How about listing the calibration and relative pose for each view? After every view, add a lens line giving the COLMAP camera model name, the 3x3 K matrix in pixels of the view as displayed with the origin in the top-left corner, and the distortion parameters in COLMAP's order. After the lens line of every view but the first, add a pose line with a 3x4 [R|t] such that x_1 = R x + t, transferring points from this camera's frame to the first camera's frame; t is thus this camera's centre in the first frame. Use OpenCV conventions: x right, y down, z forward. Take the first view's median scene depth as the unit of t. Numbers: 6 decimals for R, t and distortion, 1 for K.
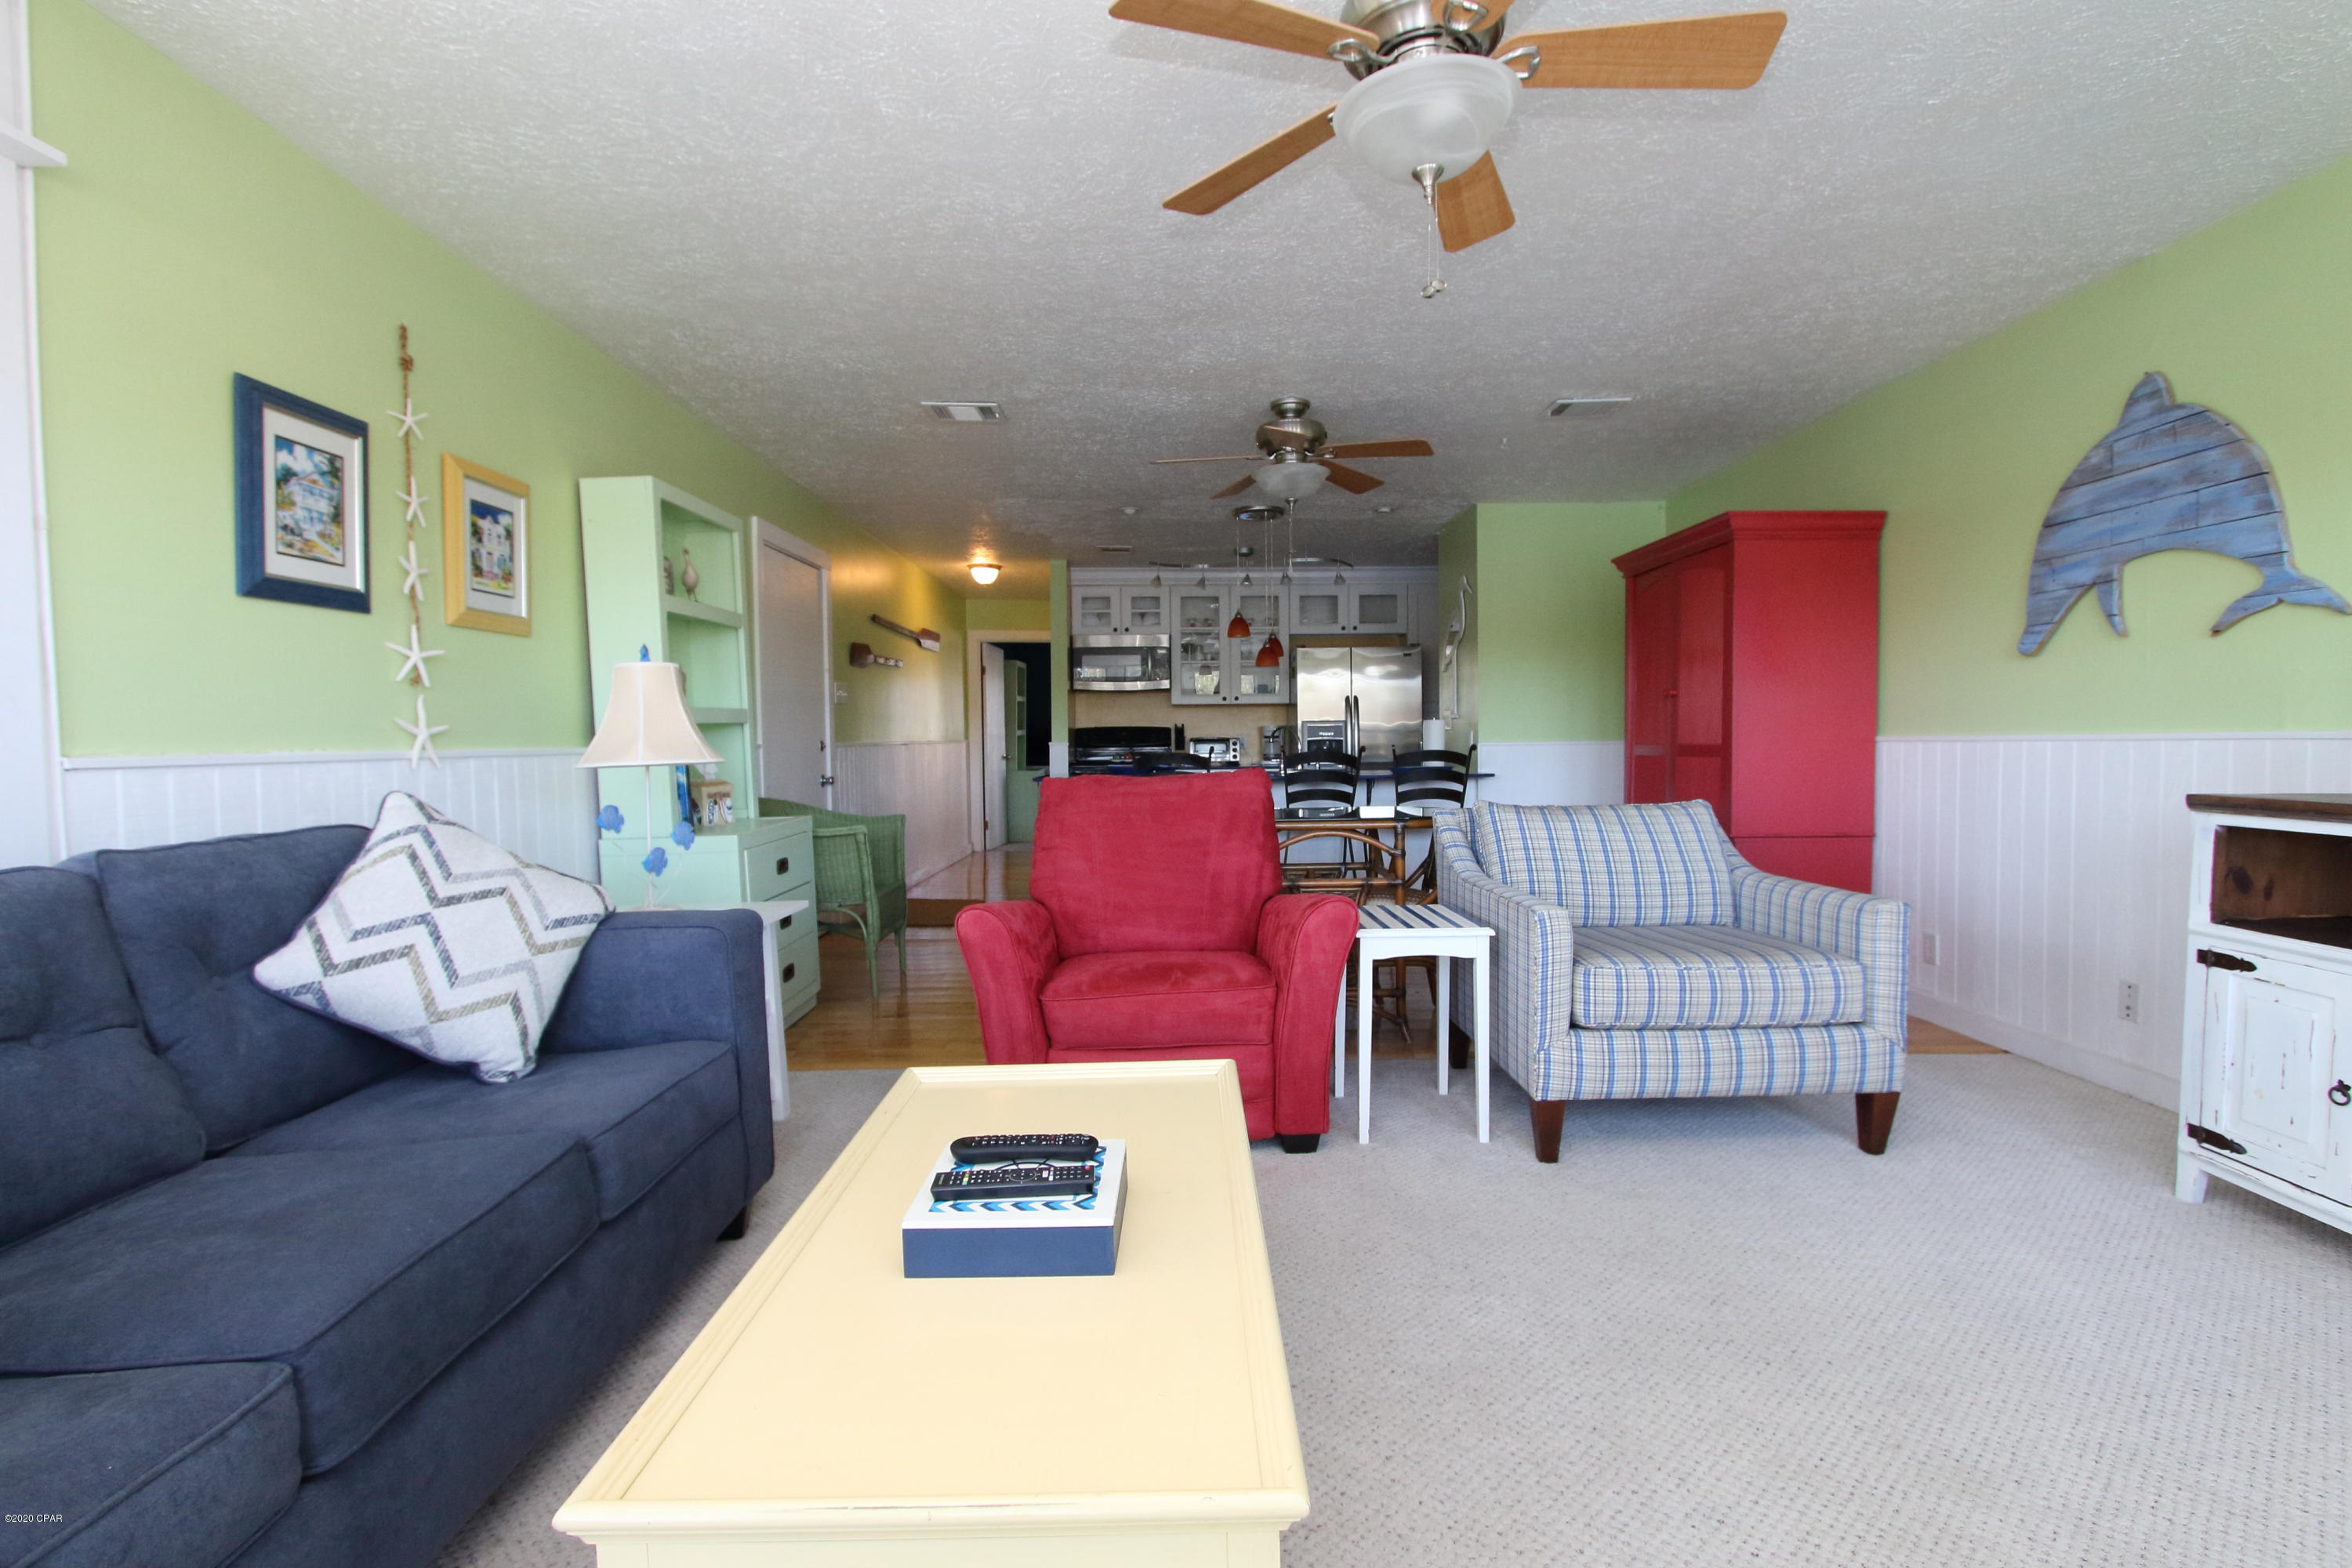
lens RADIAL K [[1104.2, 0, 1176.3], [0, 1104.2, 780.6], [0, 0, 1]] dist [-0.012647, -0.000249]
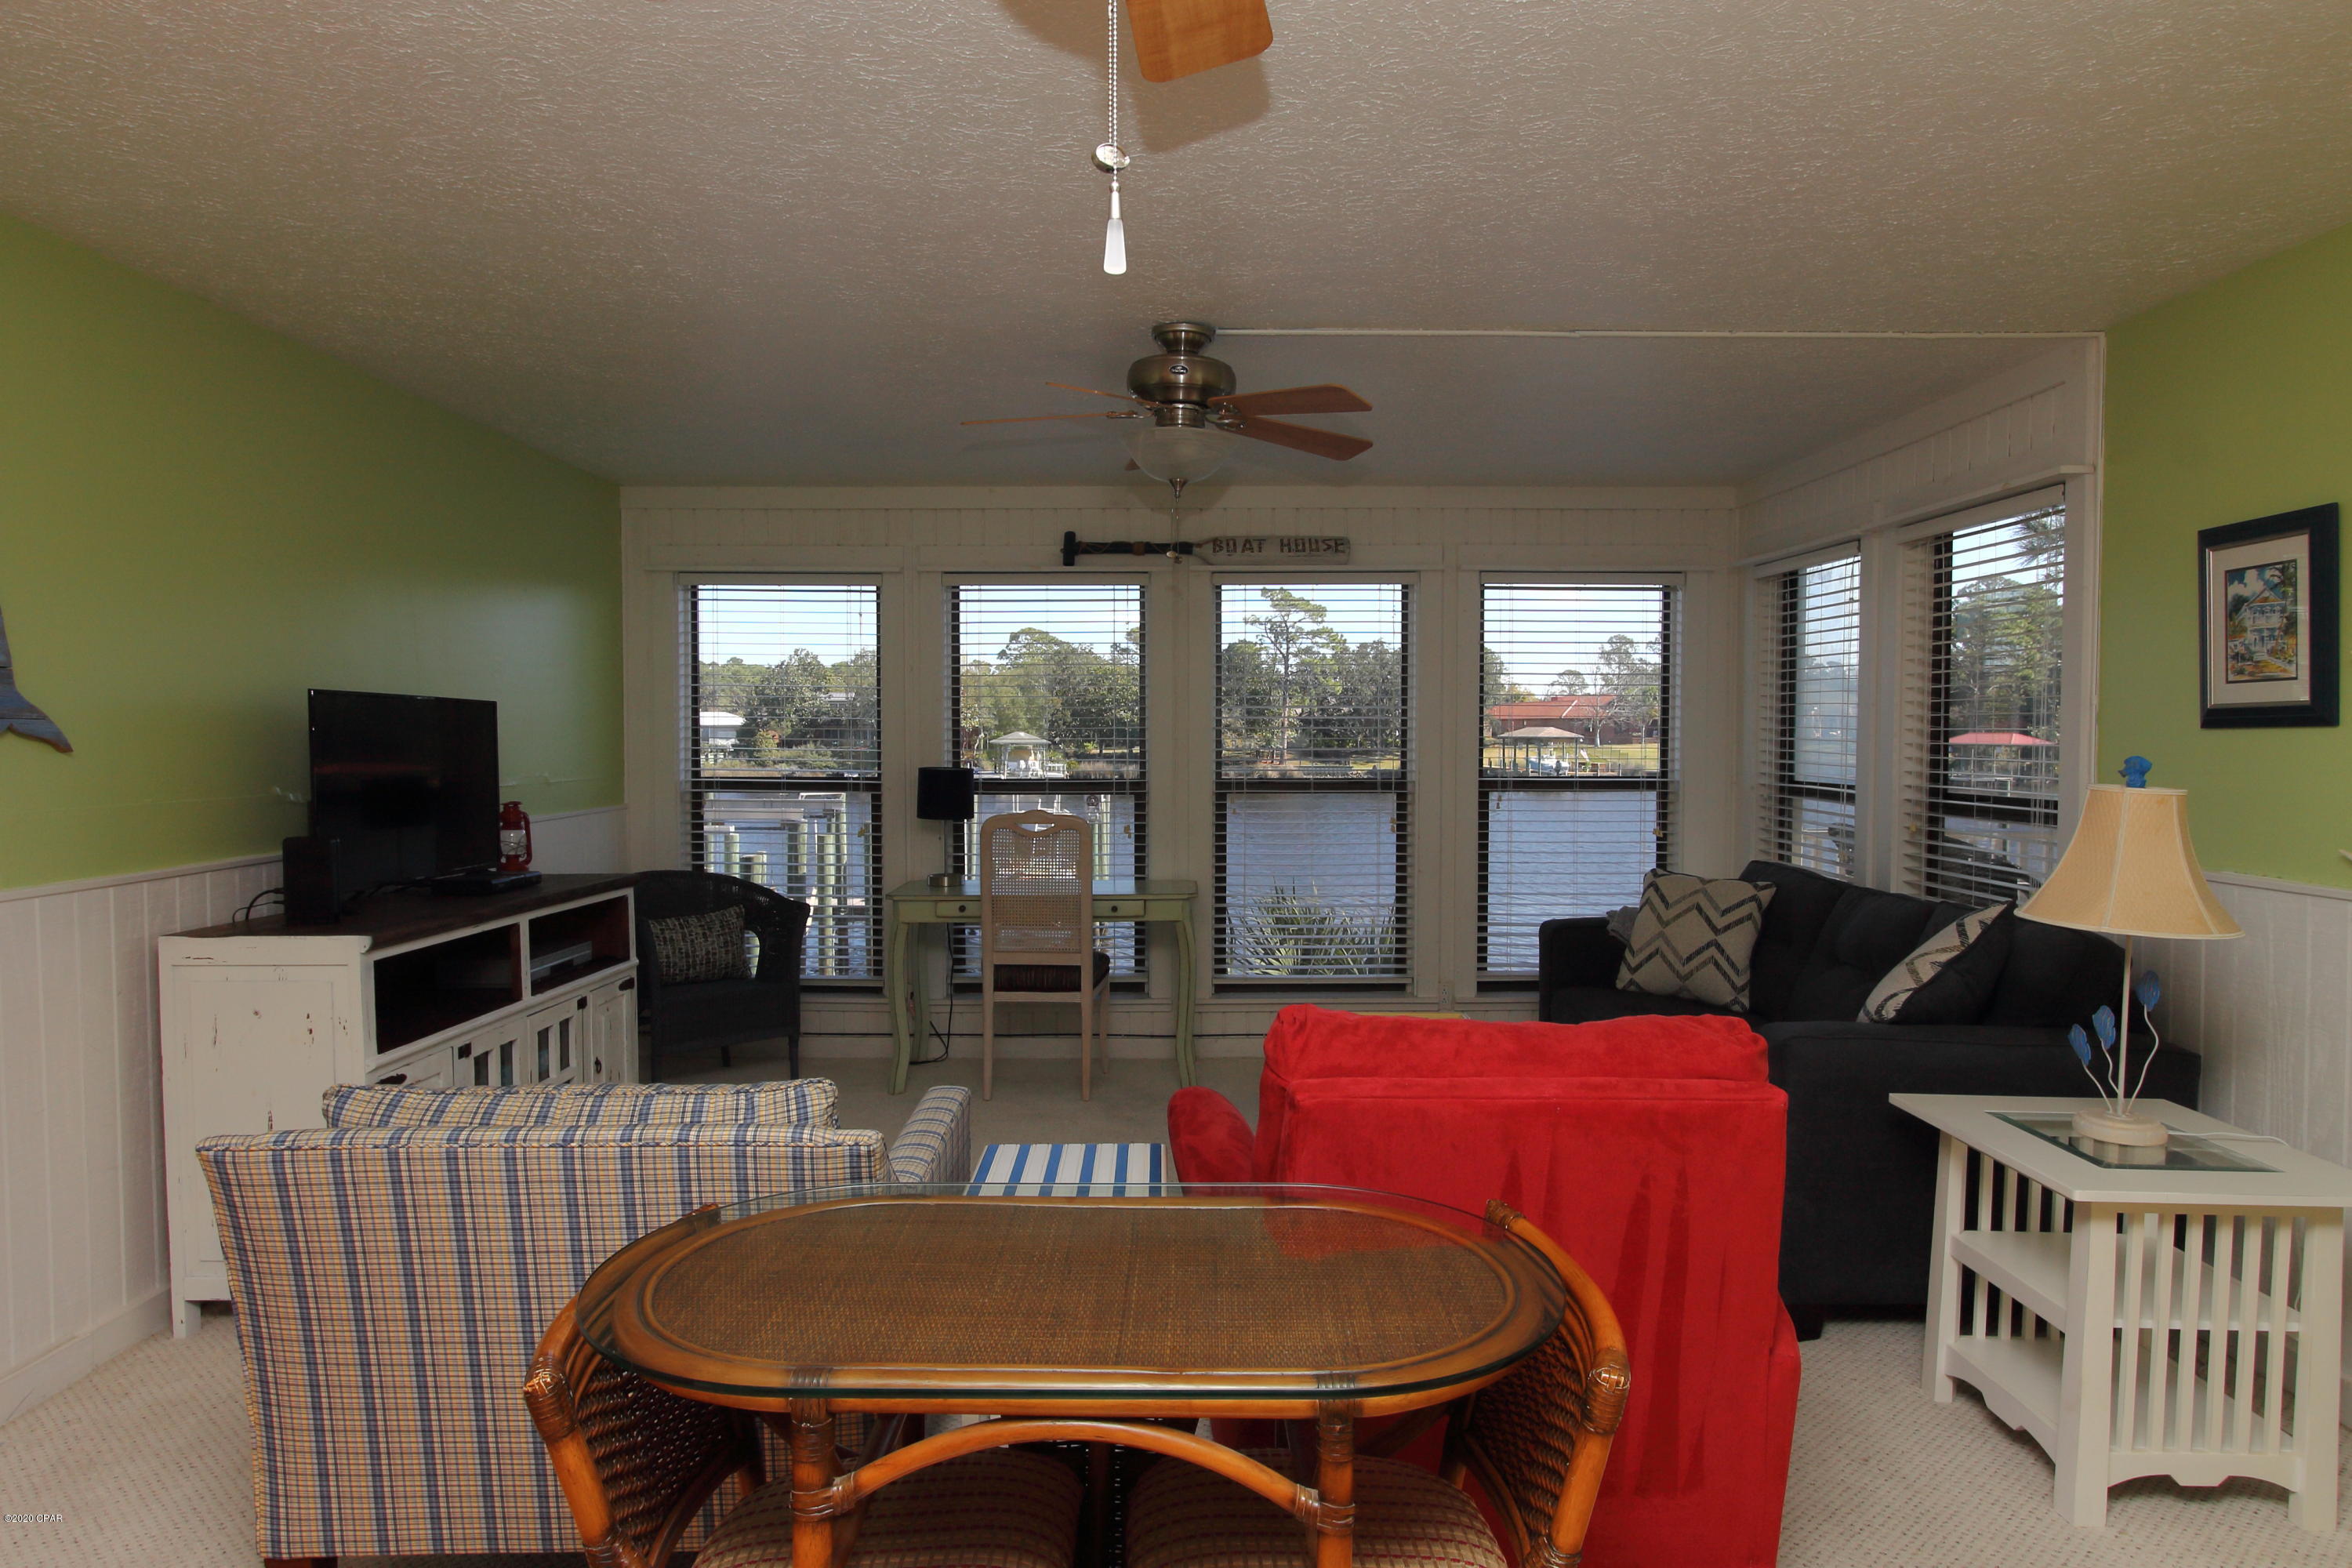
lens RADIAL K [[1410.8, 0, 1171.7], [0, 1410.8, 780.8], [0, 0, 1]] dist [-0.022959, 0.000569]
pose [[-0.999867, 0.008374, 0.013993, 0.164191], [0.009357, 0.997377, 0.071768, -0.208352], [-0.013355, 0.071890, -0.997323, 2.231701]]
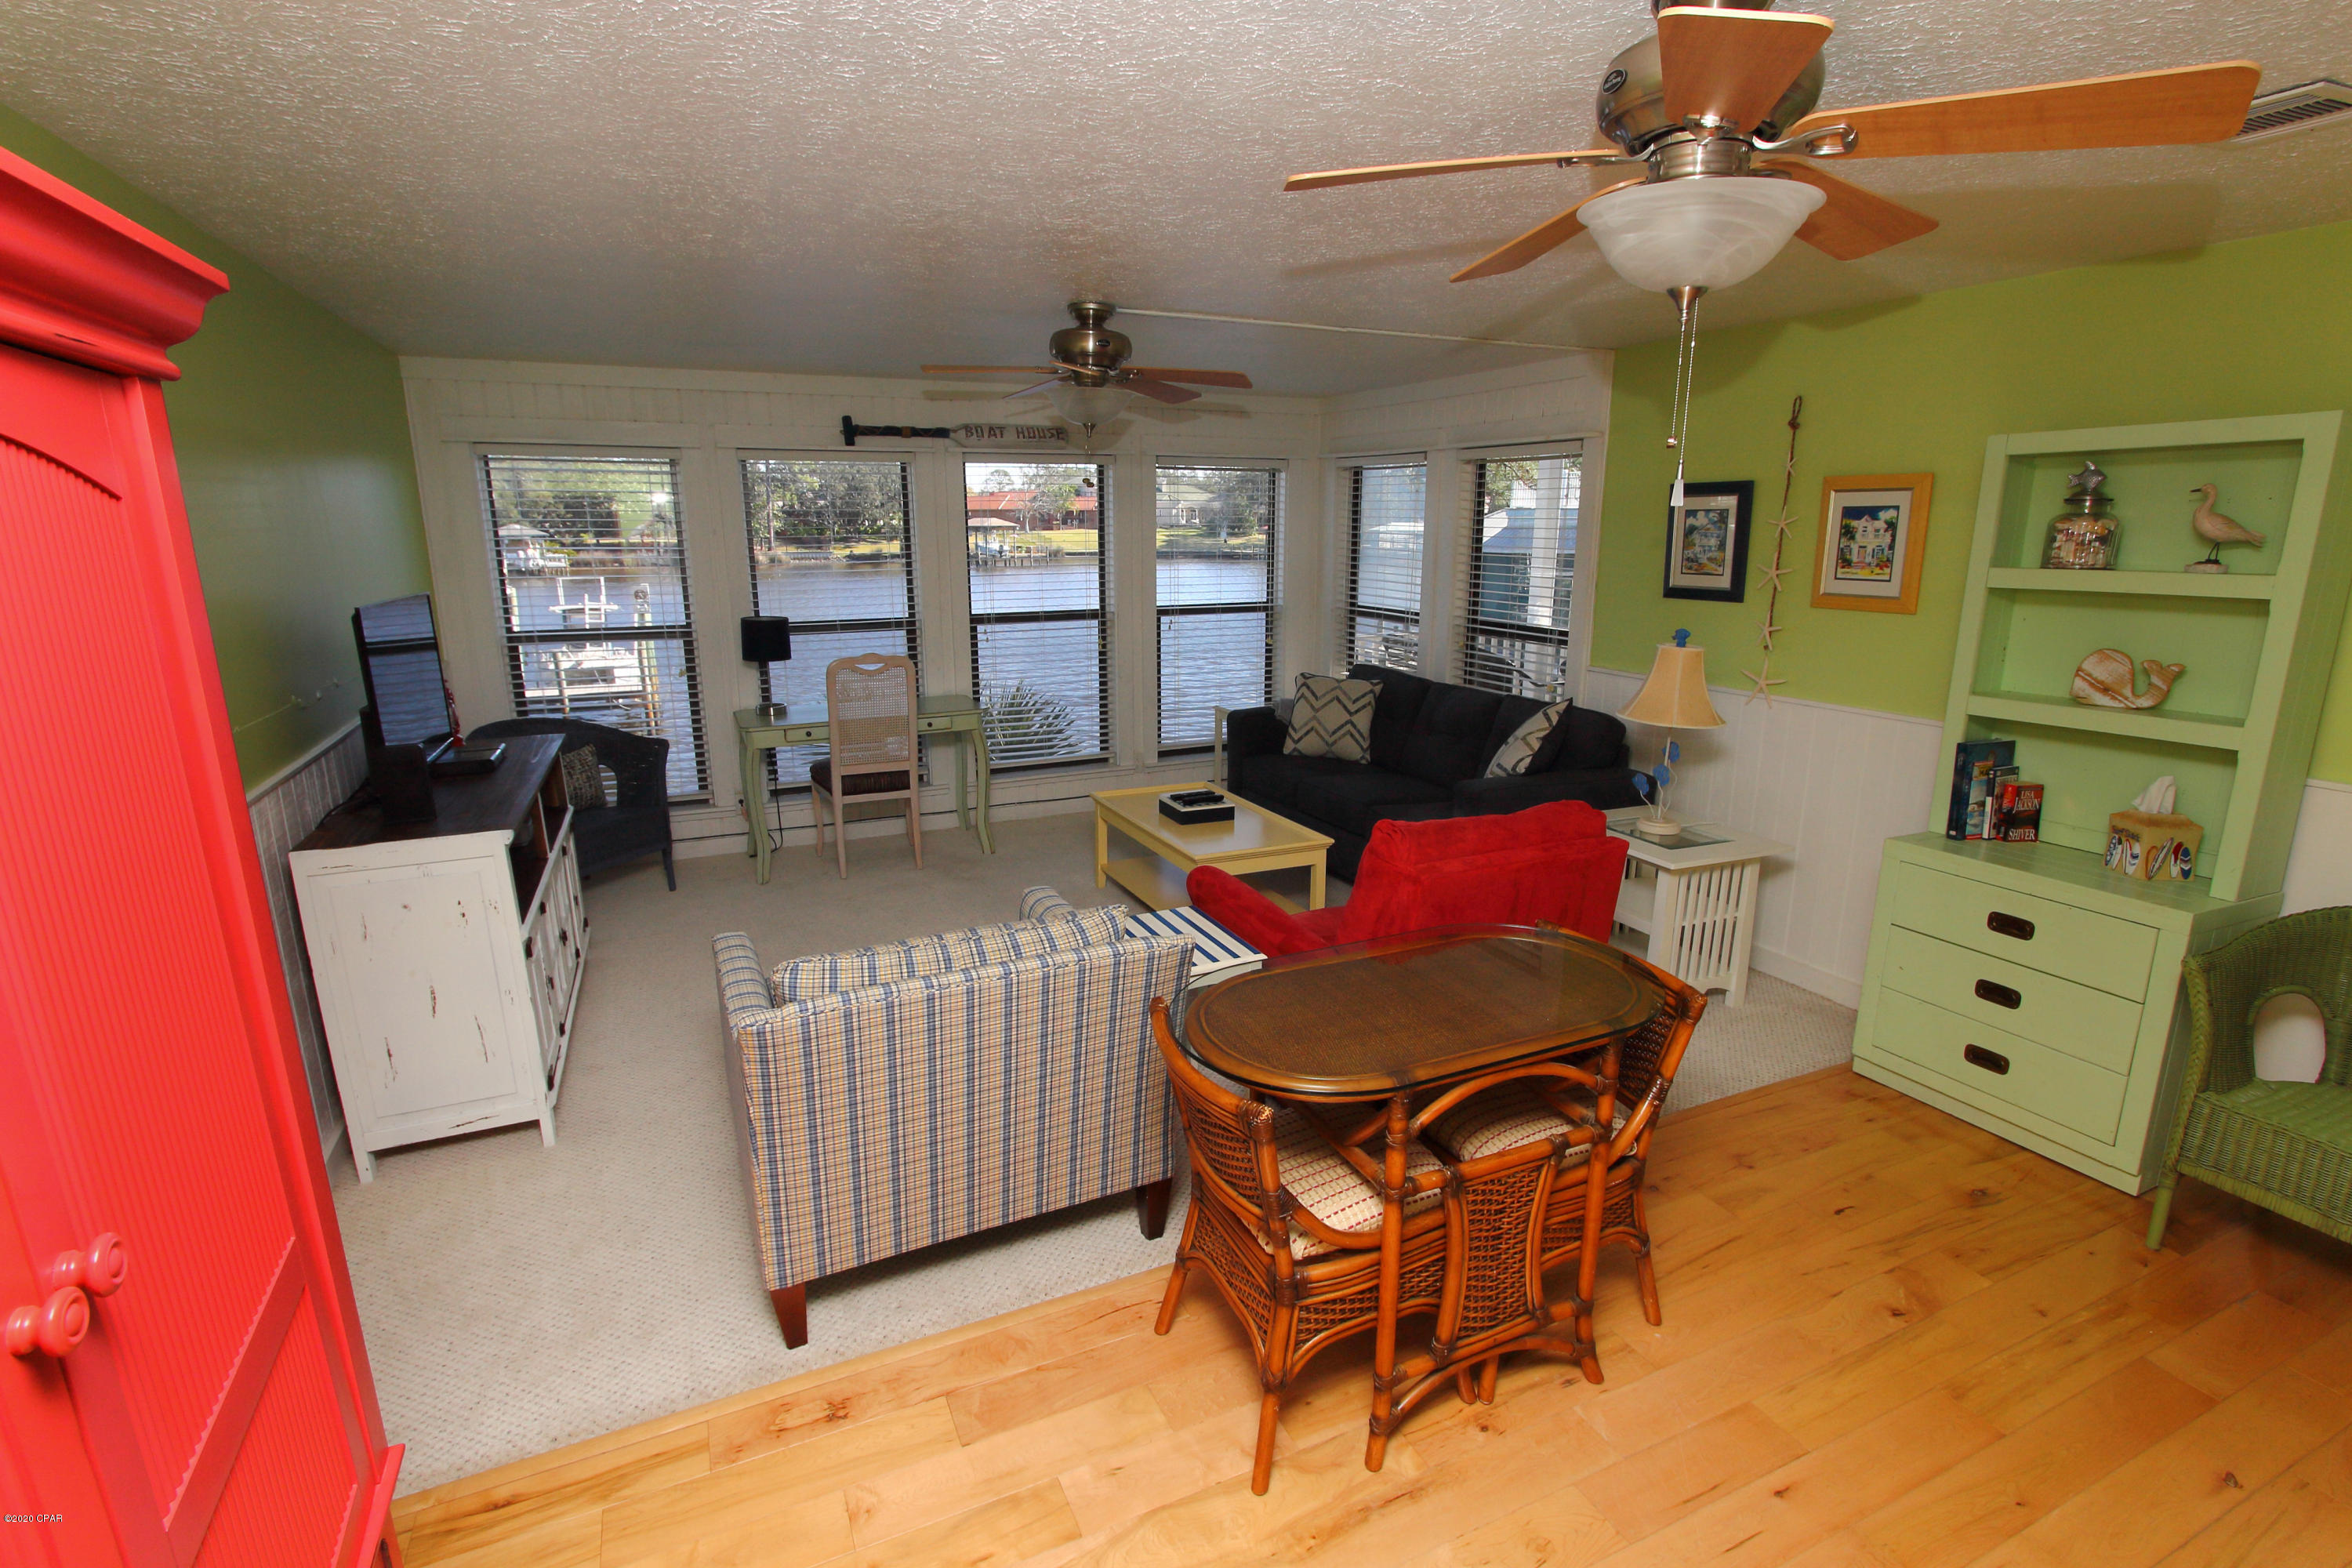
lens RADIAL K [[1104.2, 0, 1184.6], [0, 1104.2, 791.2], [0, 0, 1]] dist [-0.012647, -0.000249]
pose [[-0.910843, 0.109462, -0.397974, 0.723819], [-0.005331, 0.960993, 0.276521, -0.349399], [0.412719, 0.253988, -0.874730, 2.285260]]
